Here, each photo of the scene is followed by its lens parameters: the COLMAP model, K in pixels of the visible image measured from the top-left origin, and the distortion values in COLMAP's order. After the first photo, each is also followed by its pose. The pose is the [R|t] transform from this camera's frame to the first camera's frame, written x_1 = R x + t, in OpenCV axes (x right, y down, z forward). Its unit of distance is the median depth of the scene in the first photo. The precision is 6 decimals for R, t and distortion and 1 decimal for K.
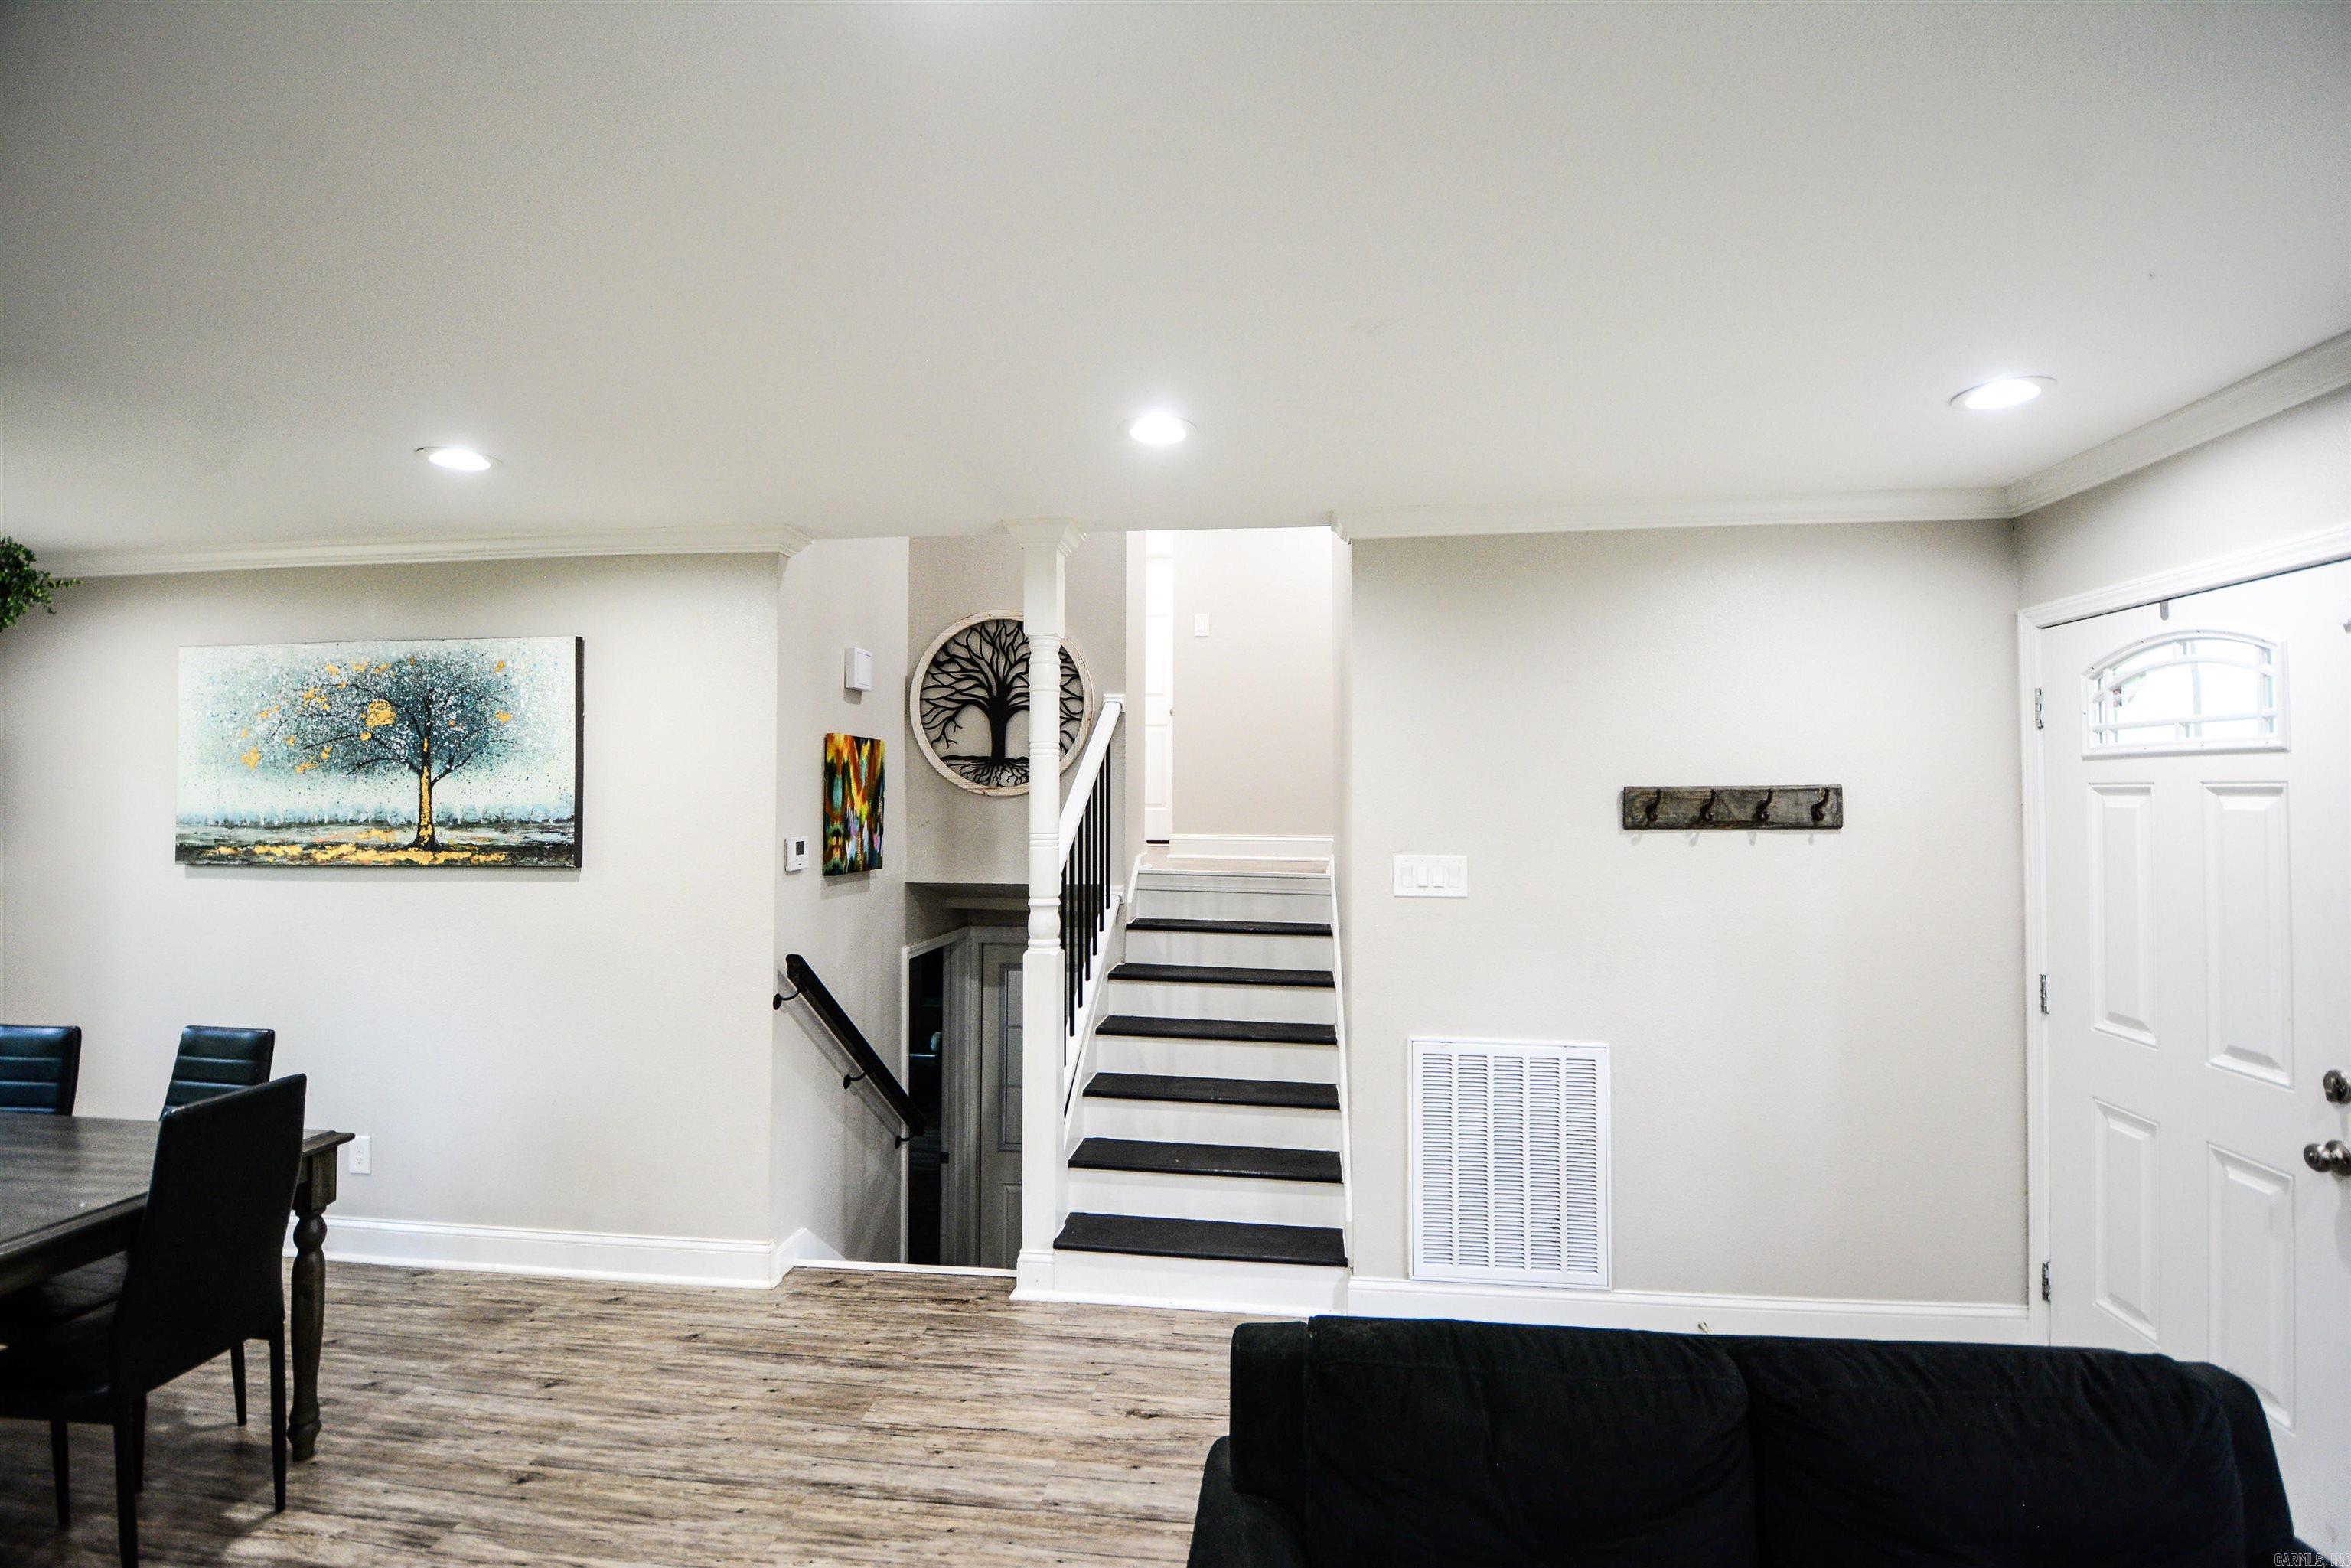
lens RADIAL K [[1028.7, 0, 1195.1], [0, 1028.7, 766.5], [0, 0, 1]] dist [0.019354, -0.026211]
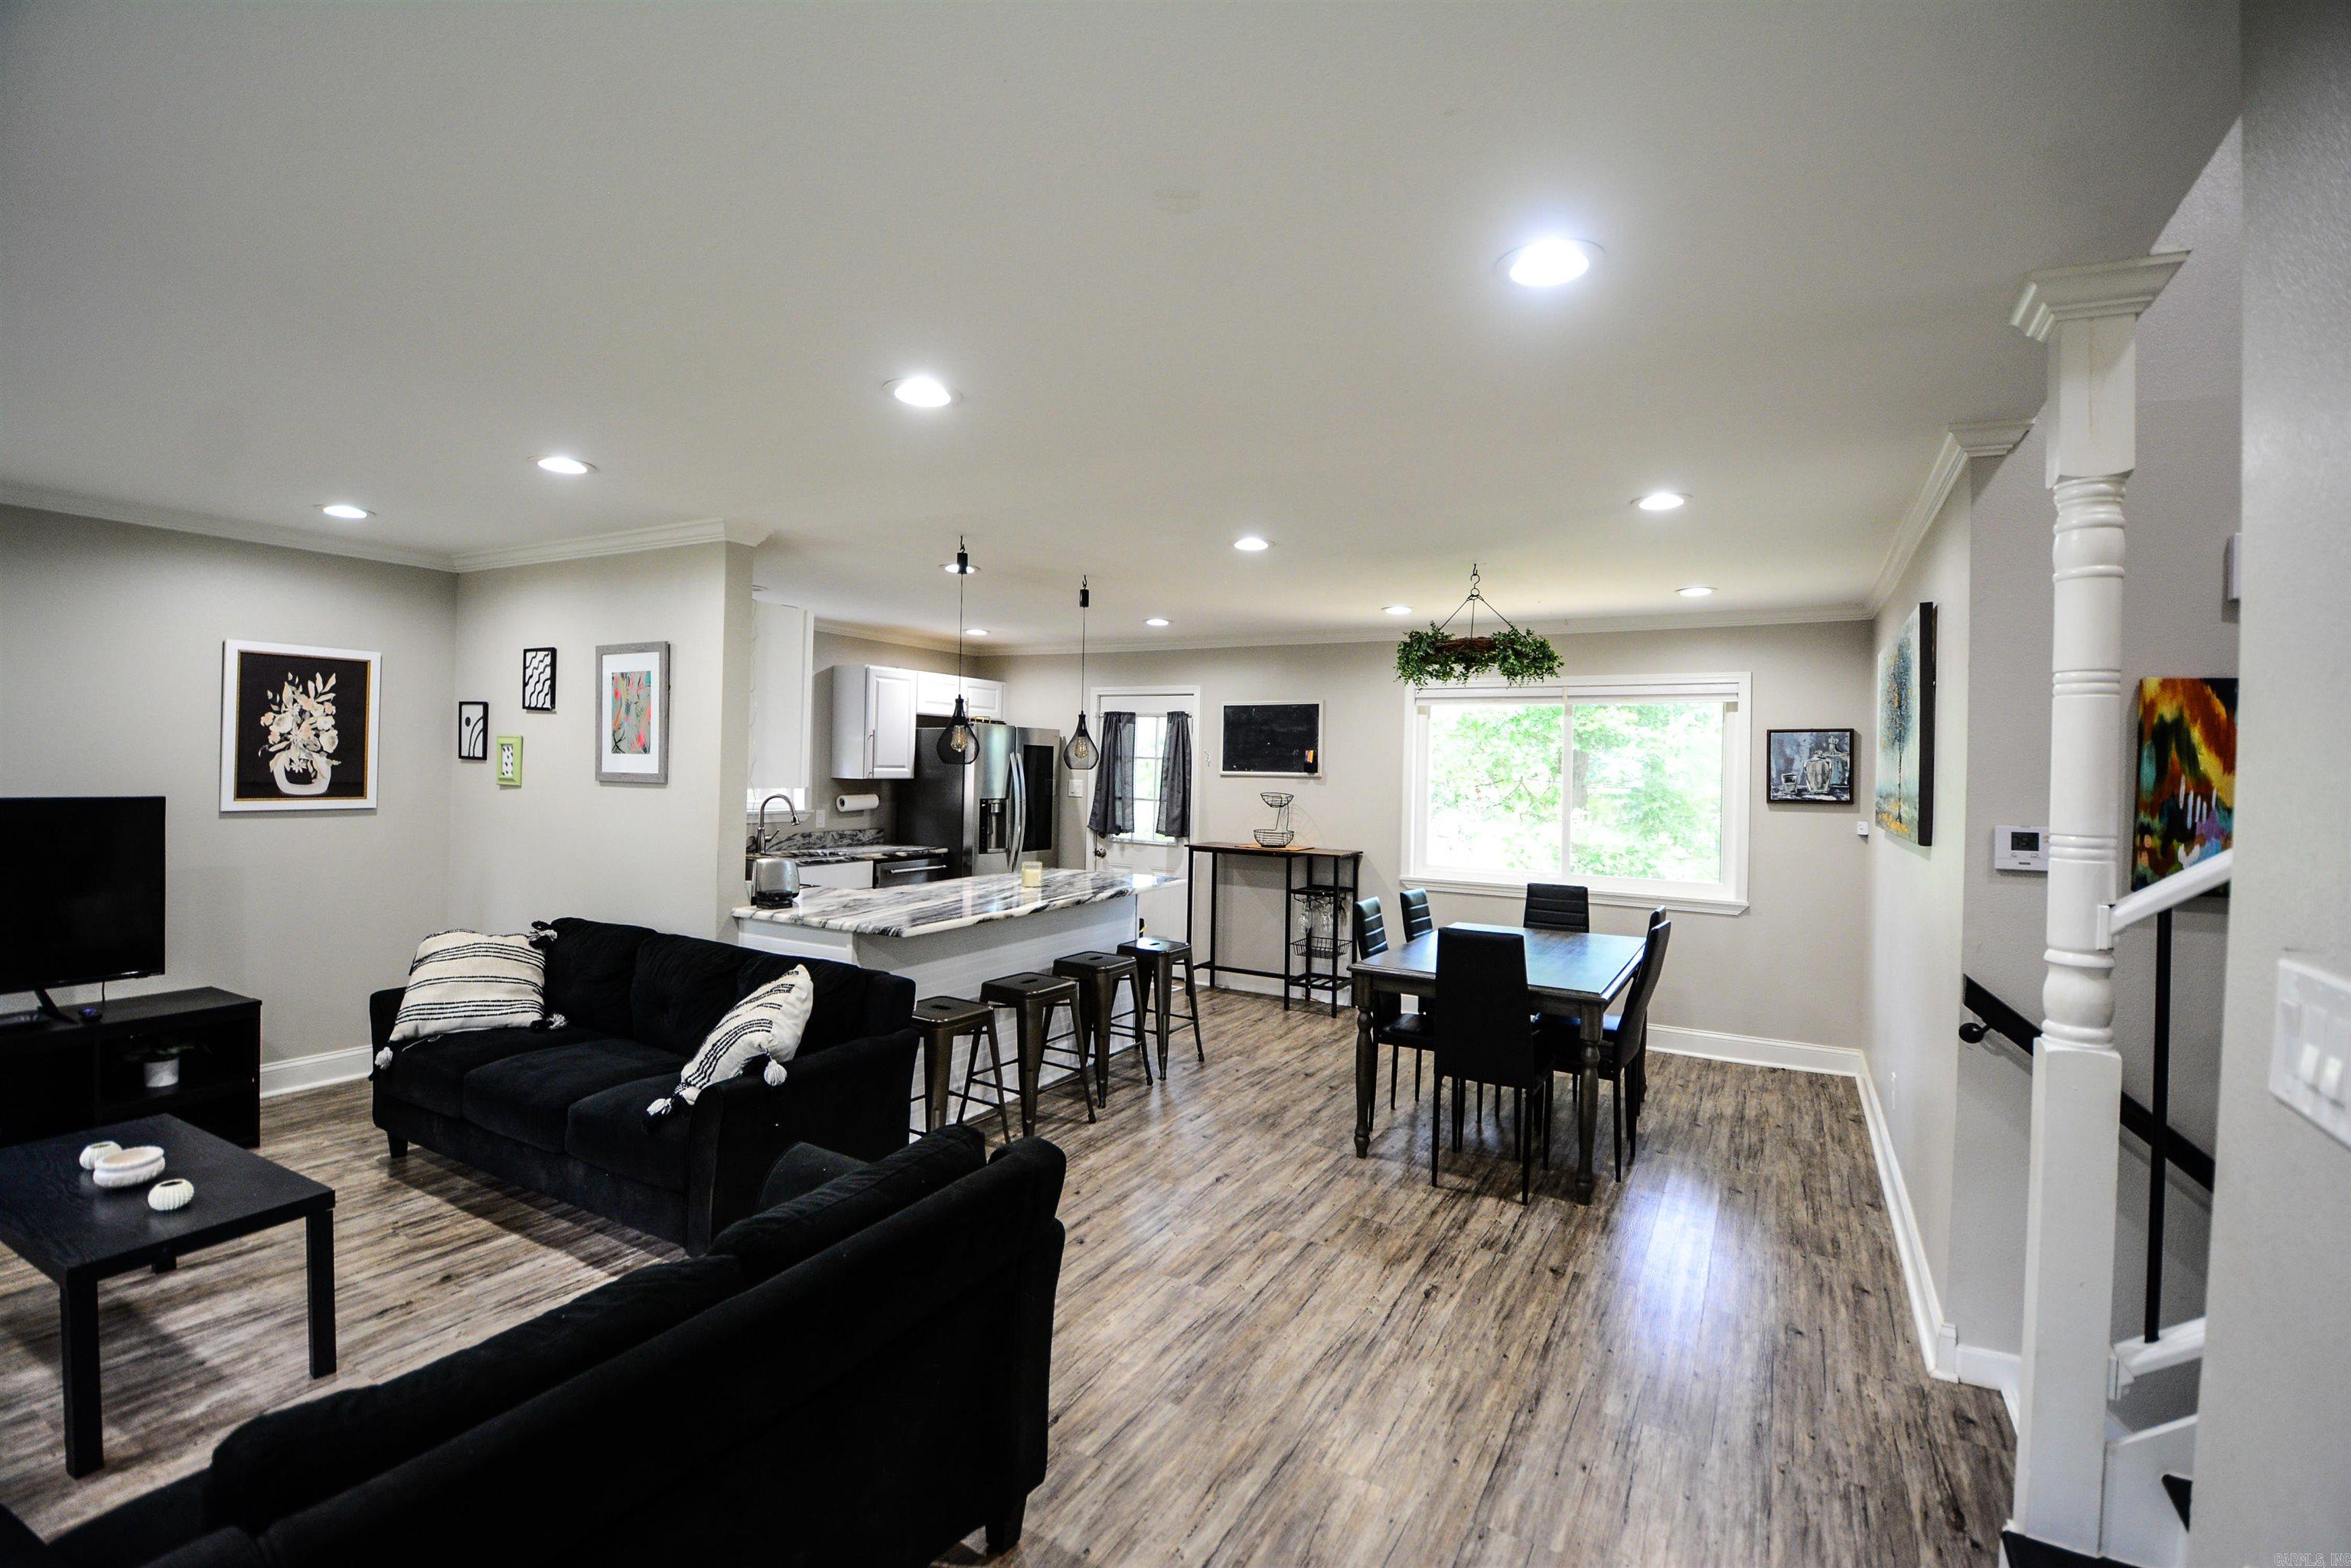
lens RADIAL K [[1028.7, 0, 1195.1], [0, 1028.7, 766.5], [0, 0, 1]] dist [0.019354, -0.026211]
pose [[-0.393503, -0.005892, -0.919305, 0.482163], [0.008706, 0.999911, -0.010135, 0.024853], [0.919282, -0.011991, -0.393416, 0.678601]]
